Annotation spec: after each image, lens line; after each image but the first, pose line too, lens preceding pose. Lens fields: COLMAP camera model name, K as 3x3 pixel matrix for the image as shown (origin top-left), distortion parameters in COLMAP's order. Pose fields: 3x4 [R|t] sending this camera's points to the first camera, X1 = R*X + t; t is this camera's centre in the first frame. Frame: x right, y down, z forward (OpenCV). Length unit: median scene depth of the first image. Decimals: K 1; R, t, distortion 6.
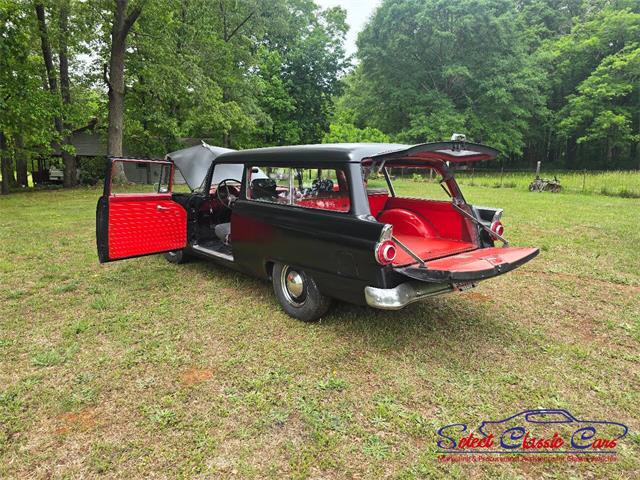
lens RADIAL K [[440.2, 0, 324.6], [0, 440.2, 232.9], [0, 0, 1]] dist [0.043702, -0.043959]
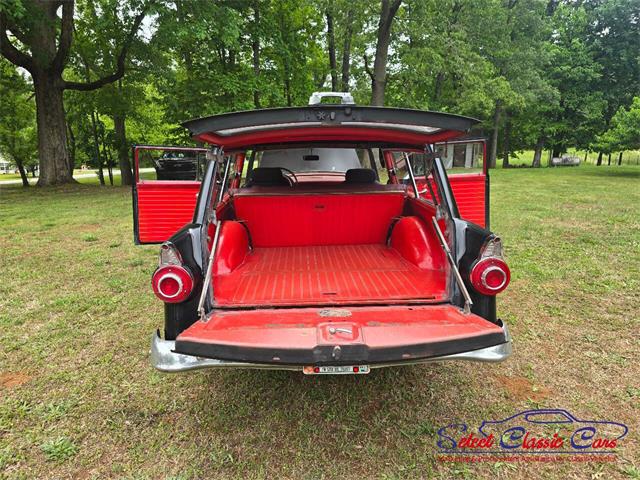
lens RADIAL K [[440.2, 0, 324.6], [0, 440.2, 232.9], [0, 0, 1]] dist [0.043702, -0.043959]
pose [[0.777014, 0.104442, -0.620759, 0.079083], [-0.083631, 0.994526, 0.062645, -0.010095], [0.623903, 0.003239, 0.781495, 0.068465]]
